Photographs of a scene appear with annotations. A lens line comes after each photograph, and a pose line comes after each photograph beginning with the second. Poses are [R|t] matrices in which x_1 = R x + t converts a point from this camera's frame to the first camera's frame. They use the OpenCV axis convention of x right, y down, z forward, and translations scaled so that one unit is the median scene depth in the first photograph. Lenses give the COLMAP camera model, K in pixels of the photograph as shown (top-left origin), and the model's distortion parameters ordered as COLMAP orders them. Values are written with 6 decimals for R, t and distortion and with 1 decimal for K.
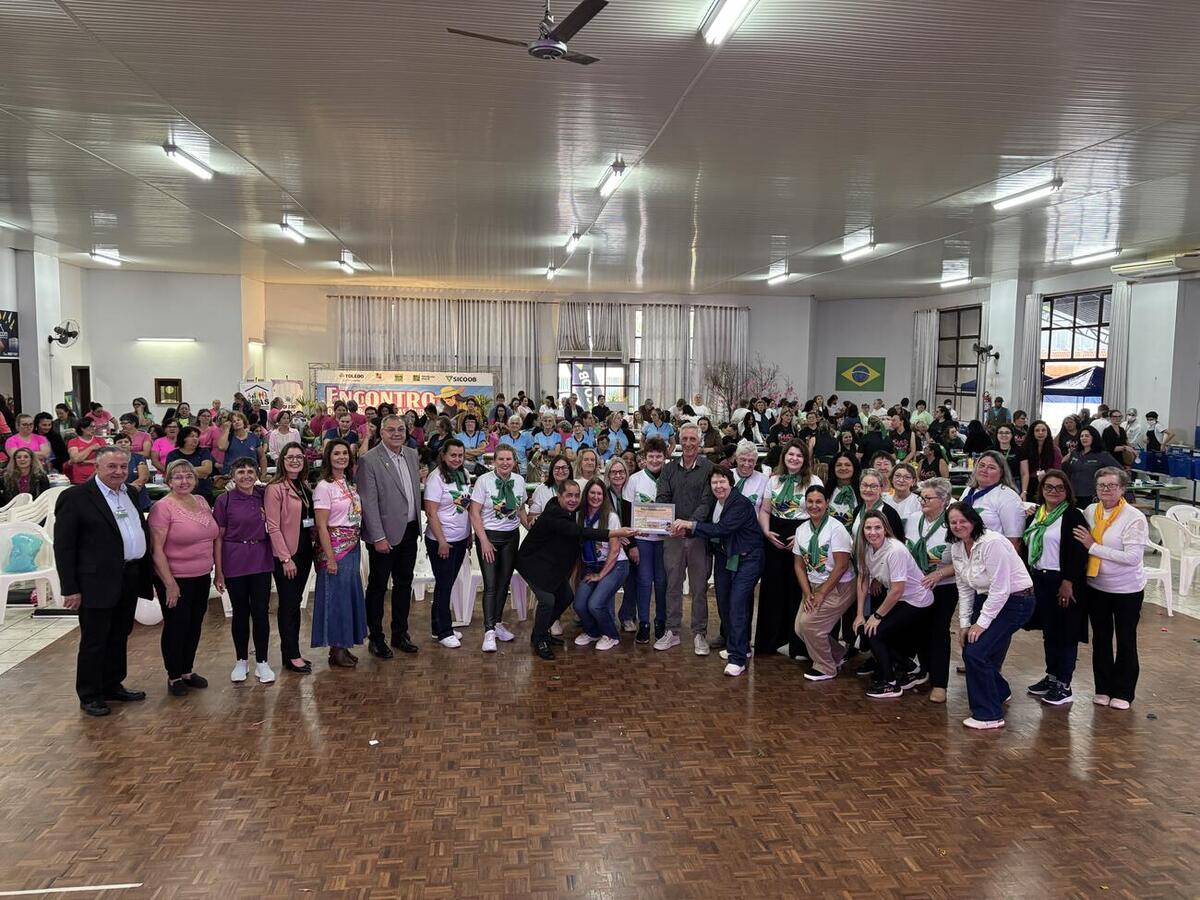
lens RADIAL K [[908.1, 0, 600.9], [0, 908.1, 453.9], [0, 0, 1]] dist [0.004343, 0.003487]
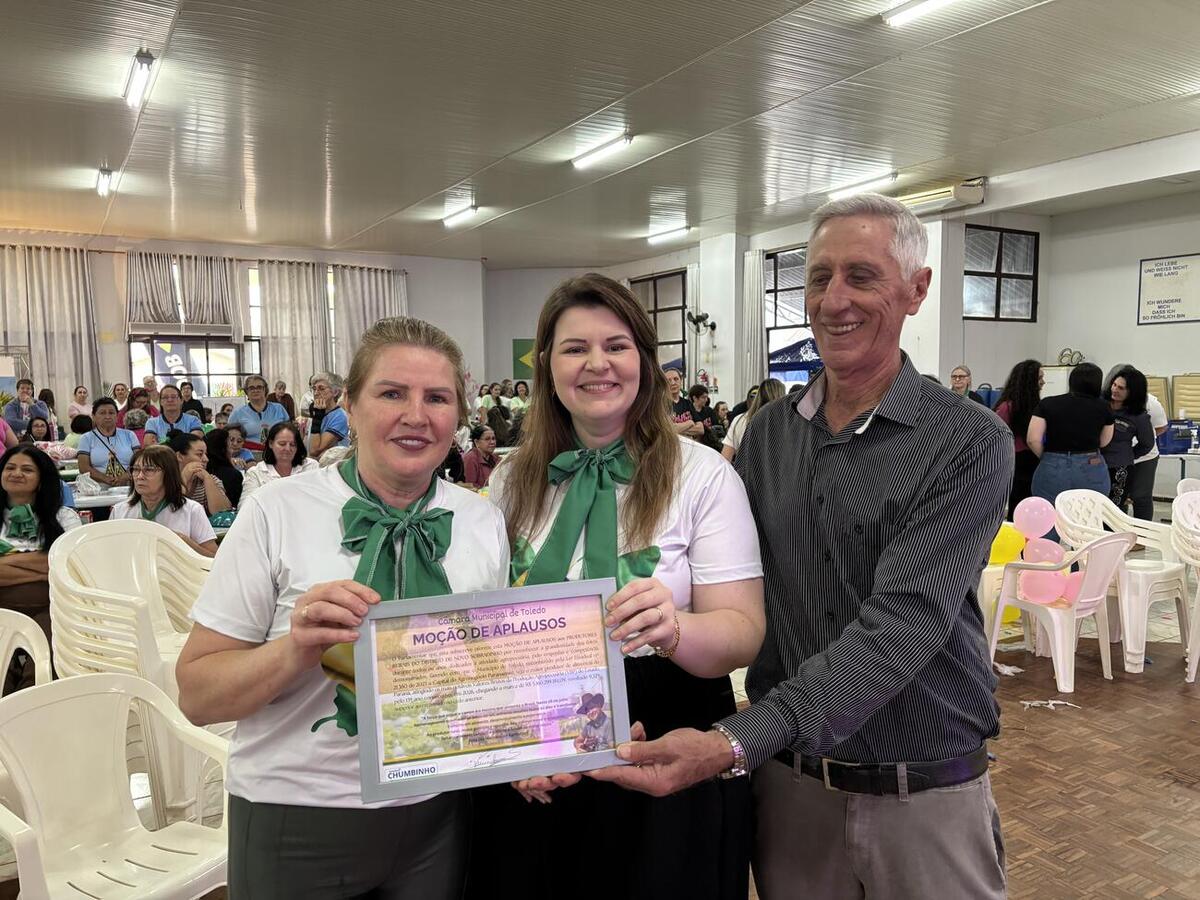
lens RADIAL K [[908.1, 0, 600.9], [0, 908.1, 453.9], [0, 0, 1]] dist [0.004343, 0.003487]
pose [[0.911911, -0.055830, 0.406573, -0.007413], [0.063424, 0.997973, -0.005215, 0.007368], [-0.405458, 0.030542, 0.913603, 0.251494]]
